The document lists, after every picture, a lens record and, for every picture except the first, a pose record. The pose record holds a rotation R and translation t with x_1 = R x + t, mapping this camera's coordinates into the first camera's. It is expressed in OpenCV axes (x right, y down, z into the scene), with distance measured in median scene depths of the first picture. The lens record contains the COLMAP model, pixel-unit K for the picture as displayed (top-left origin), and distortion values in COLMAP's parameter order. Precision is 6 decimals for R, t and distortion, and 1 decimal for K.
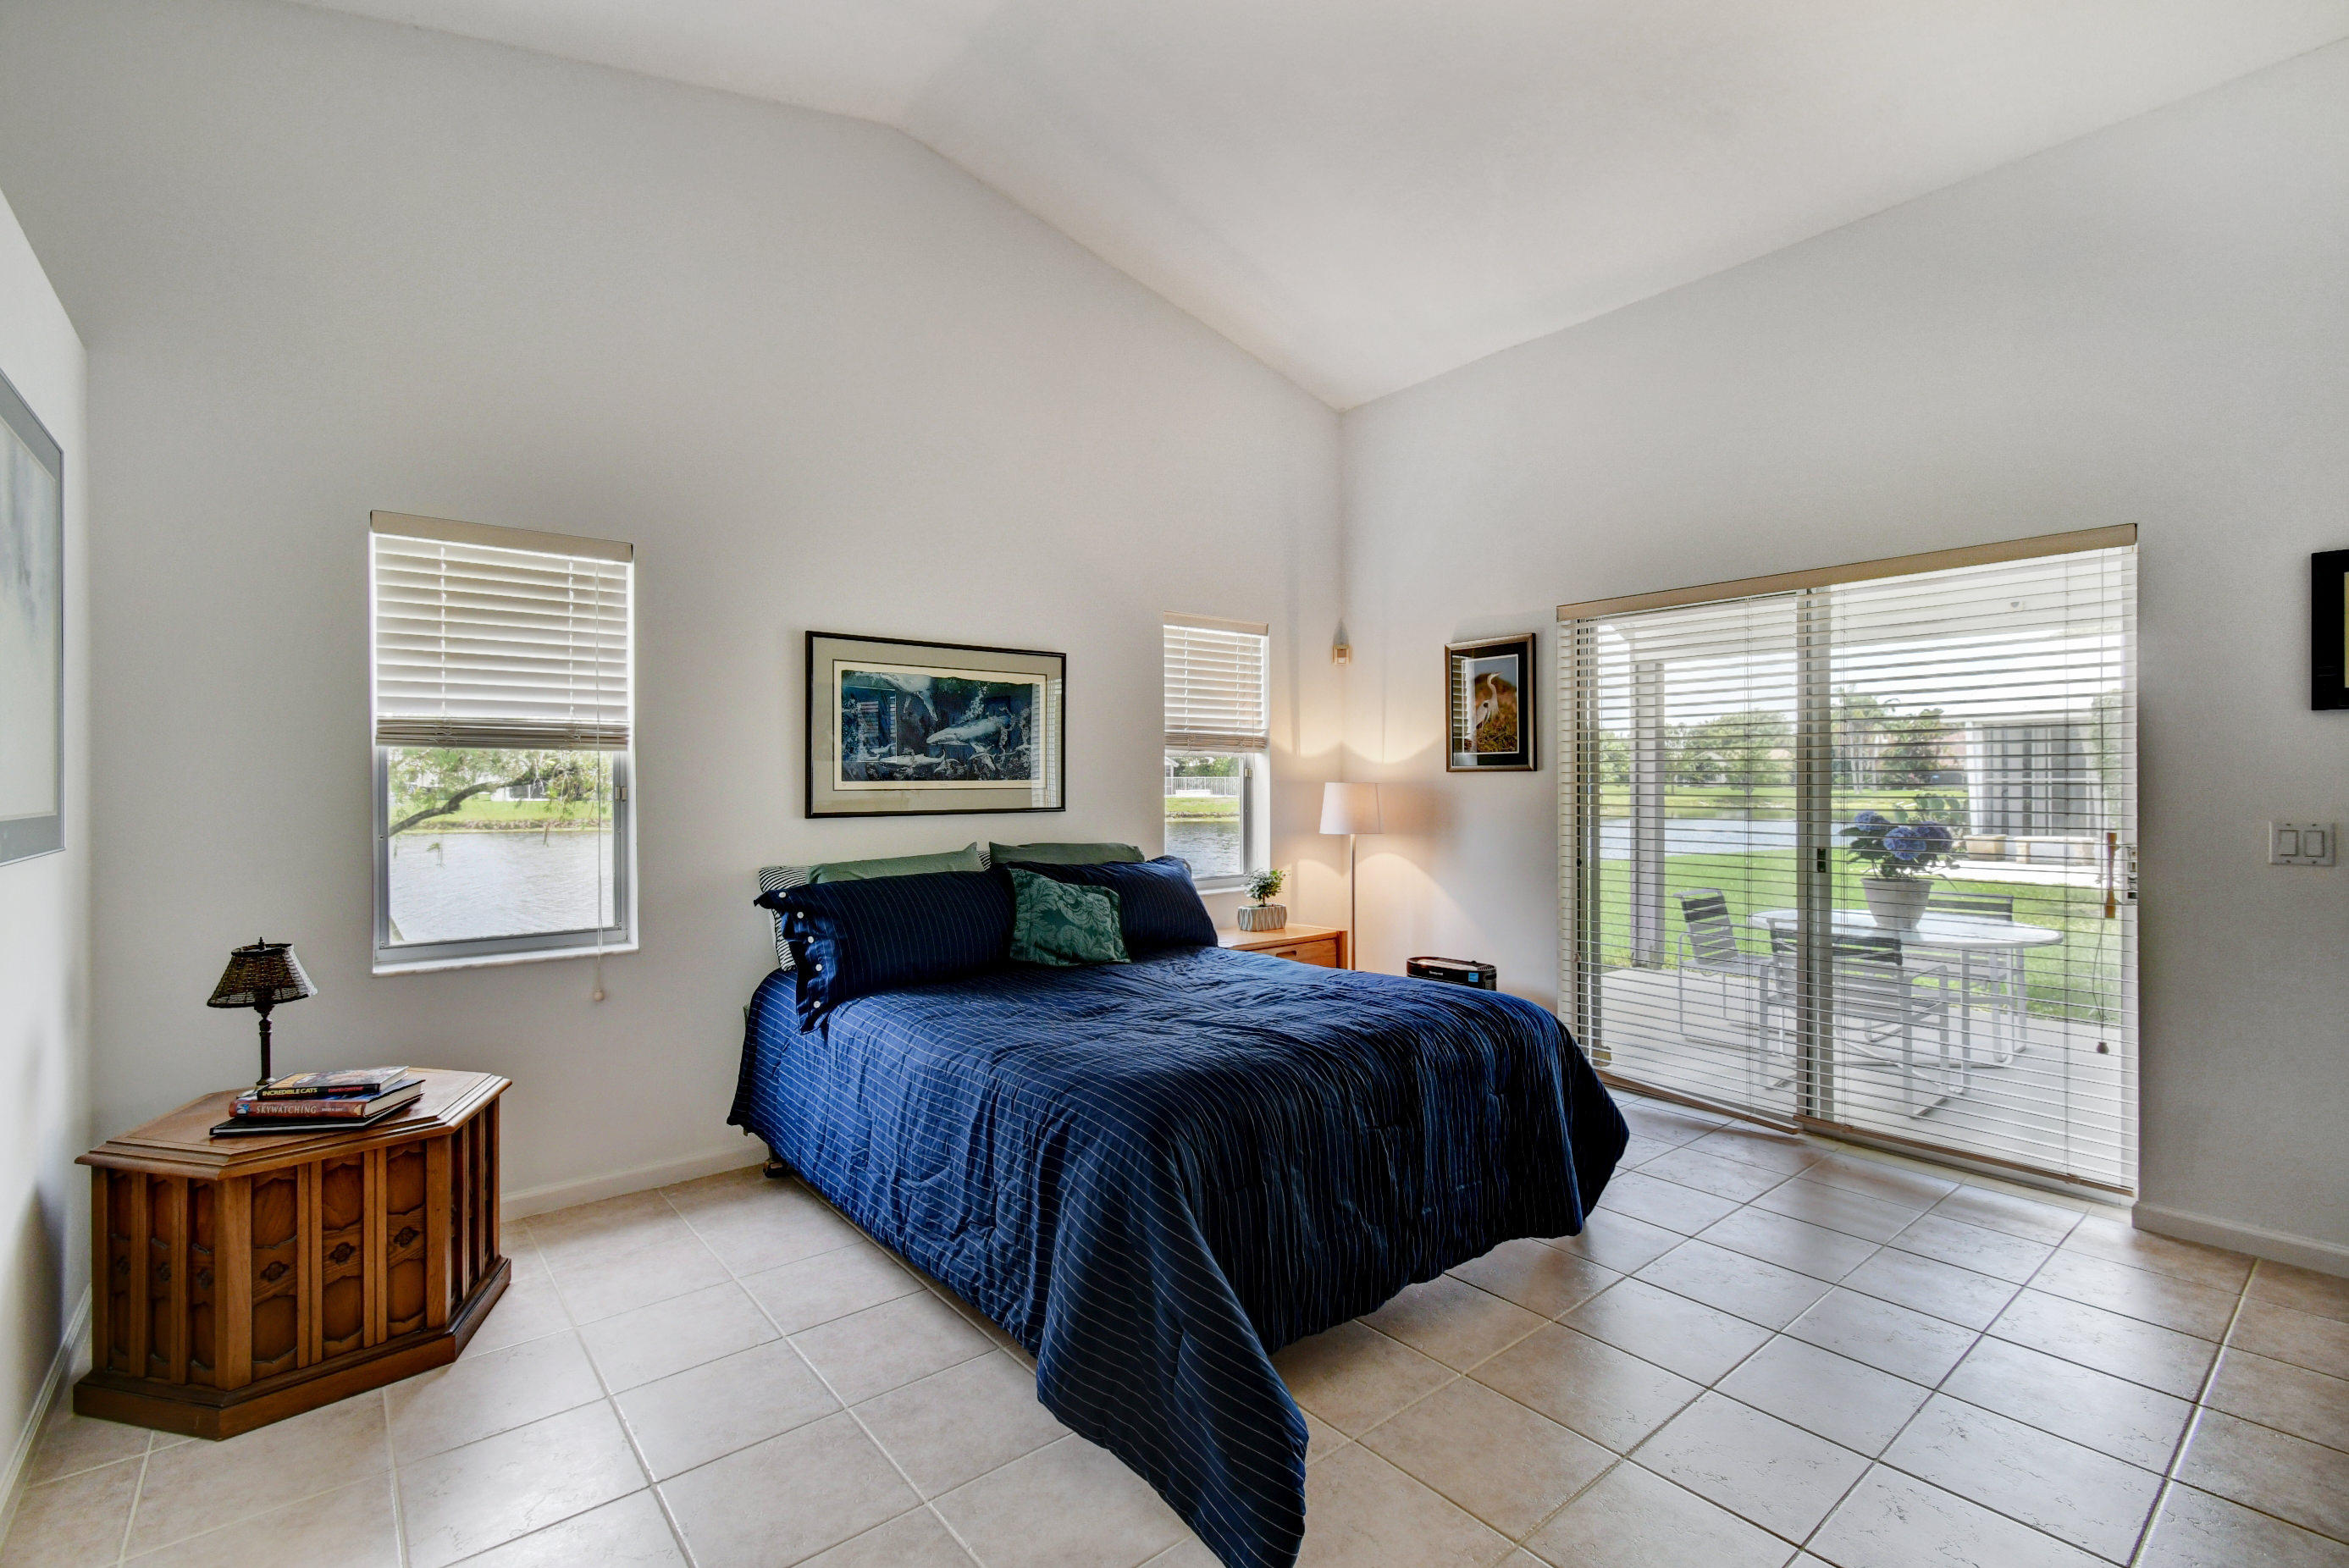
lens RADIAL K [[1037.8, 0, 1165.3], [0, 1037.8, 771.2], [0, 0, 1]] dist [0.006778, -0.005630]
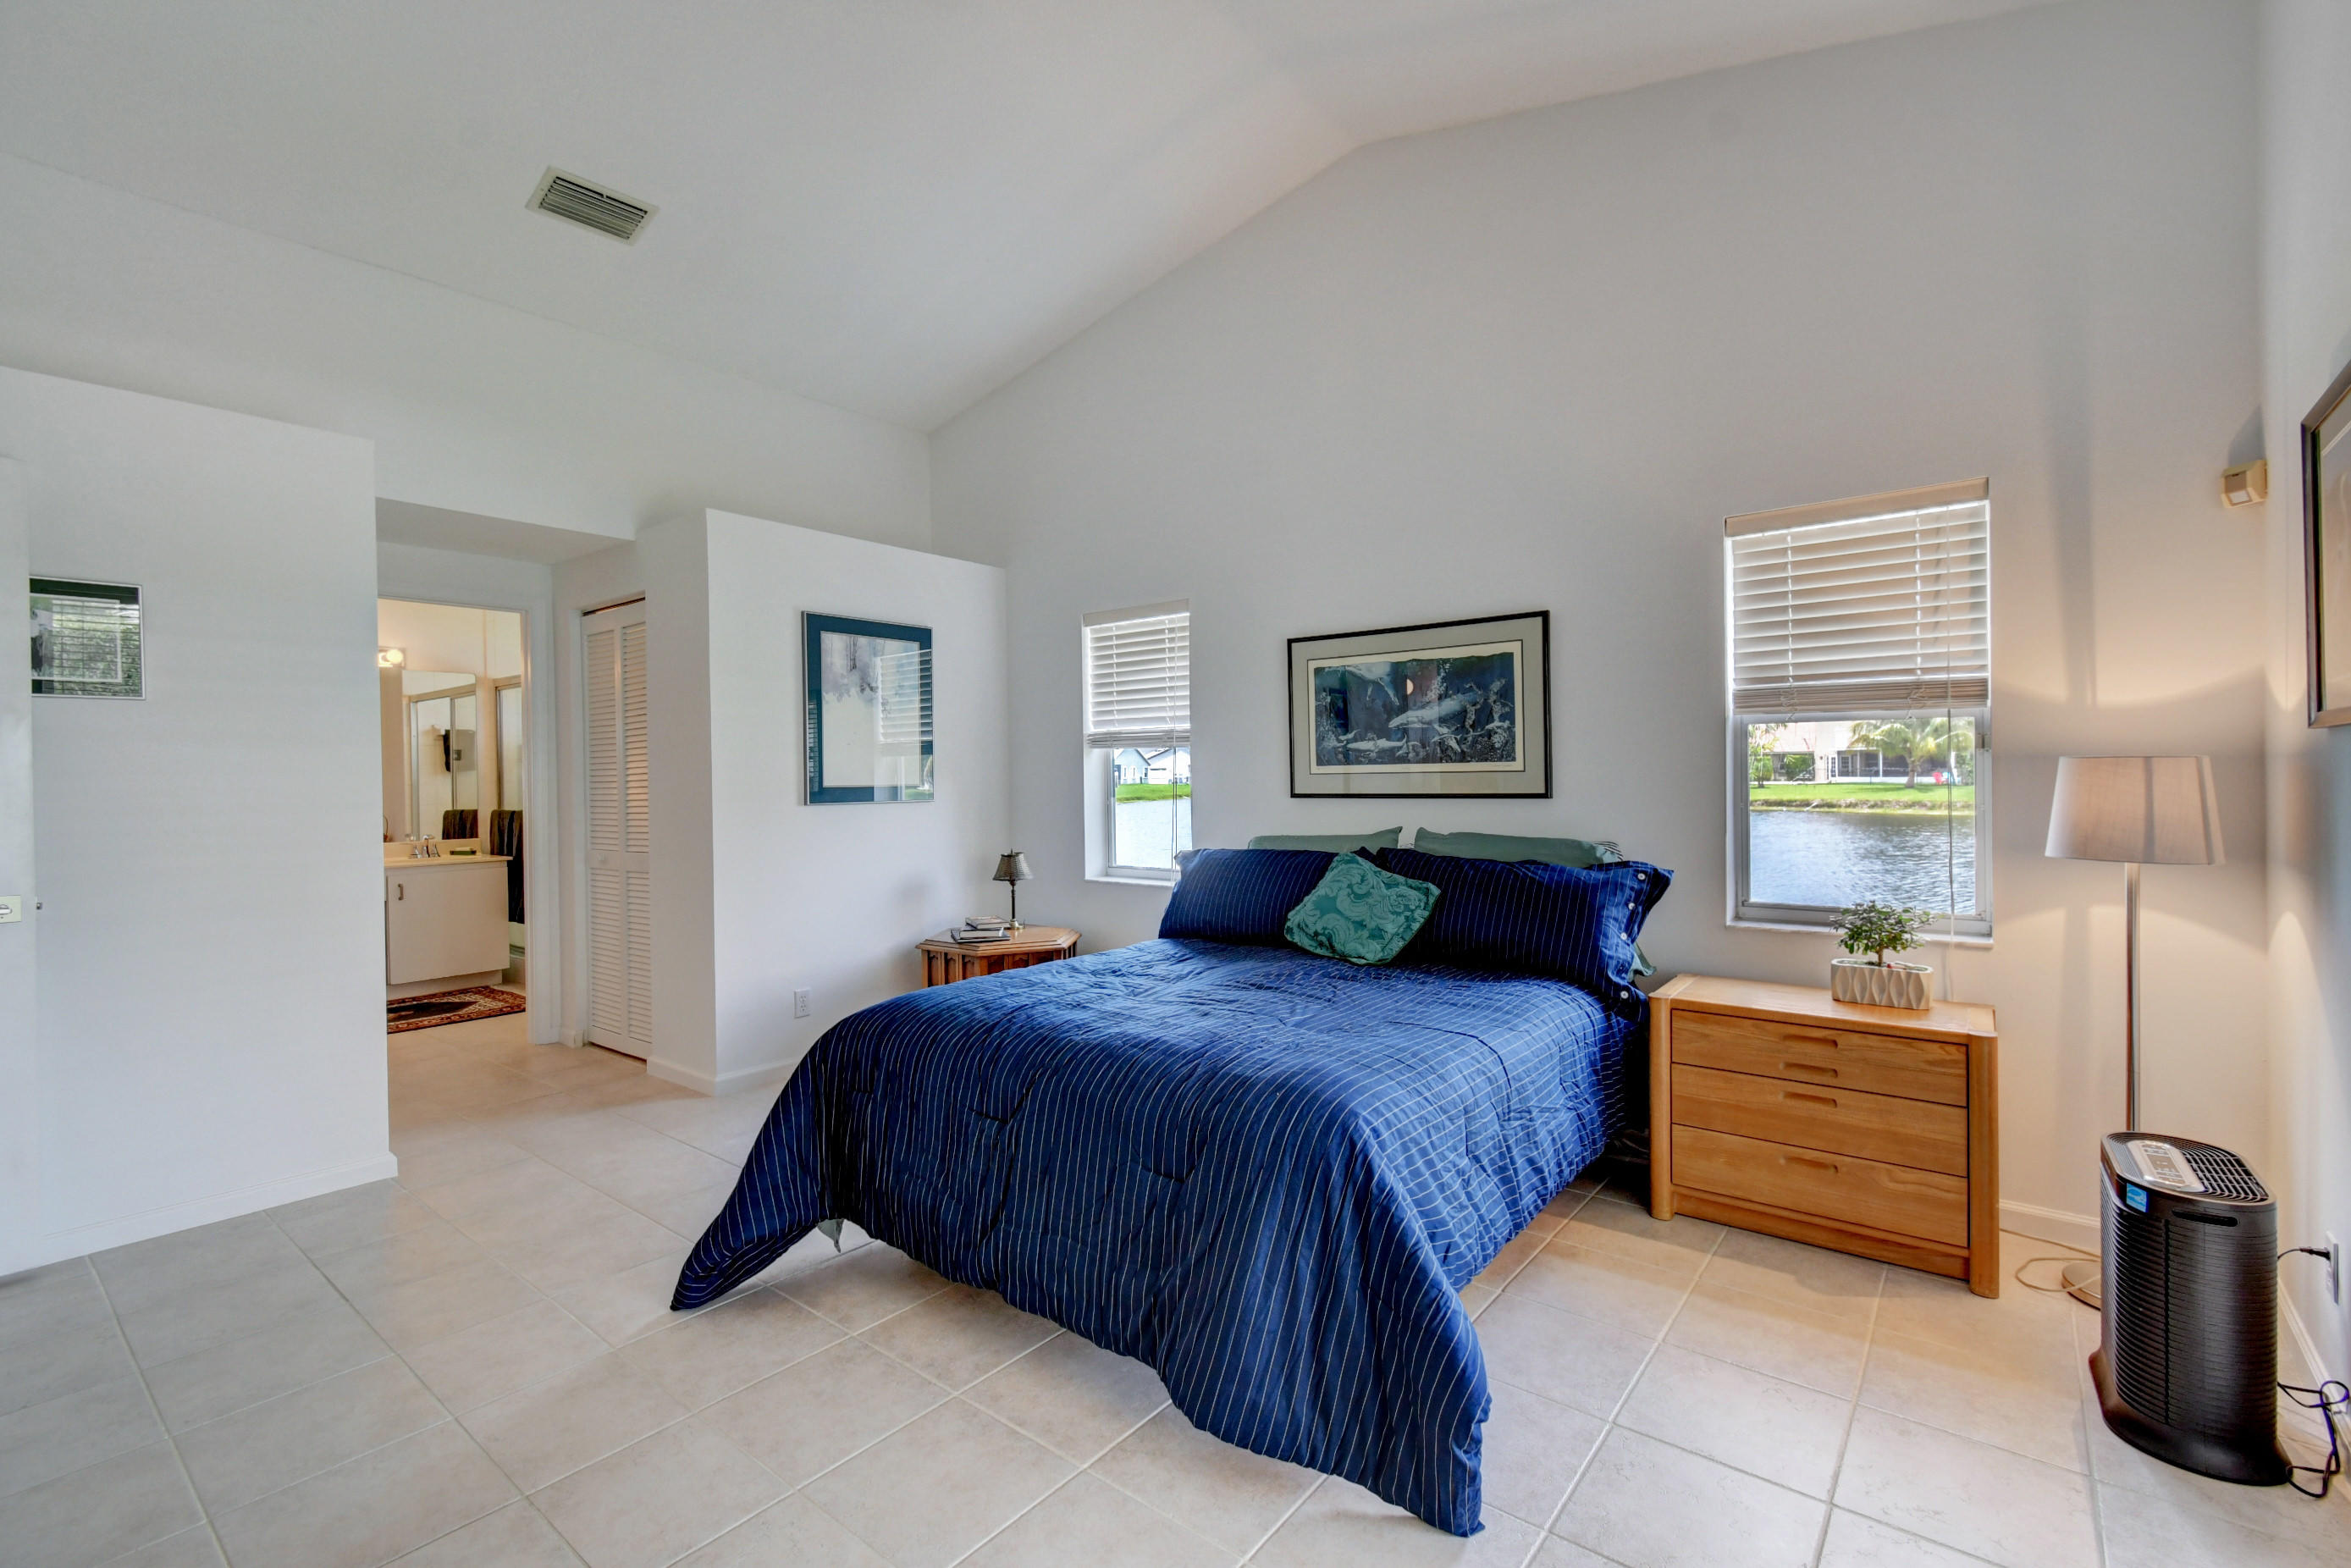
lens RADIAL K [[1038.8, 0, 1175.2], [0, 1038.8, 788.8], [0, 0, 1]] dist [0.006778, -0.005630]
pose [[0.200666, 0.018989, -0.979476, 0.727866], [0.023551, 0.999430, 0.024201, 0.003469], [0.979377, -0.027924, 0.200104, 0.581588]]
